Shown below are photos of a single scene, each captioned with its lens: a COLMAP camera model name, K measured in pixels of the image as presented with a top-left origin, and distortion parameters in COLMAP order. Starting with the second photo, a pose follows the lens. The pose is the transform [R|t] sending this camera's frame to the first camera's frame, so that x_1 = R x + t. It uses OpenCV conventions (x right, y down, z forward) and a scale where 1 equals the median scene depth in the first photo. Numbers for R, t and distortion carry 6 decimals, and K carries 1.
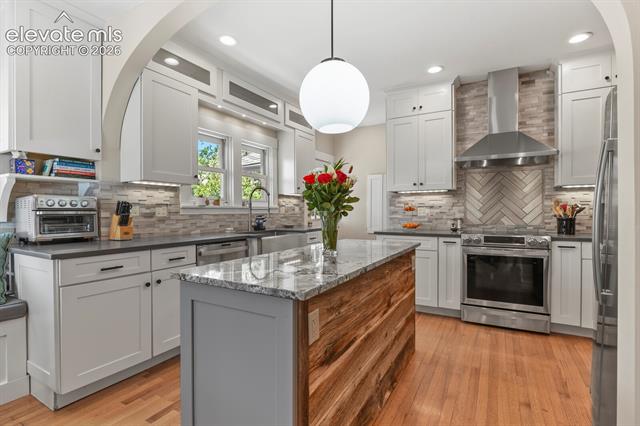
lens RADIAL K [[308.0, 0, 320.0], [0, 308.0, 213.0], [0, 0, 1]] dist [-0.004244, -0.000750]
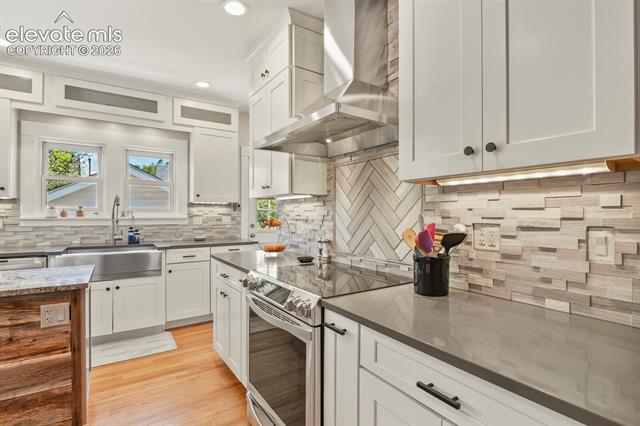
lens RADIAL K [[310.1, 0, 324.2], [0, 310.1, 213.1], [0, 0, 1]] dist [-0.003376, -0.000485]
pose [[0.892434, 0.005082, -0.451150, 0.803091], [-0.009862, 0.999917, -0.008243, -0.036051], [0.451071, 0.011806, 0.892410, 0.498323]]
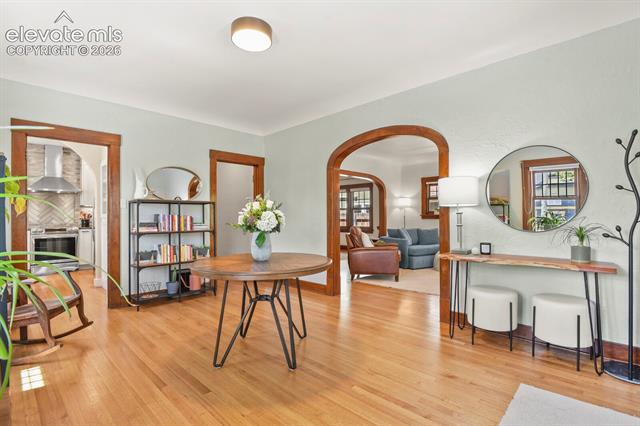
lens RADIAL K [[310.1, 0, 324.2], [0, 310.1, 213.1], [0, 0, 1]] dist [-0.003376, -0.000485]
pose [[0.242670, 0.013021, 0.970022, -0.896850], [0.010455, 0.999817, -0.016036, 0.020961], [-0.970053, 0.014033, 0.242489, -1.150859]]
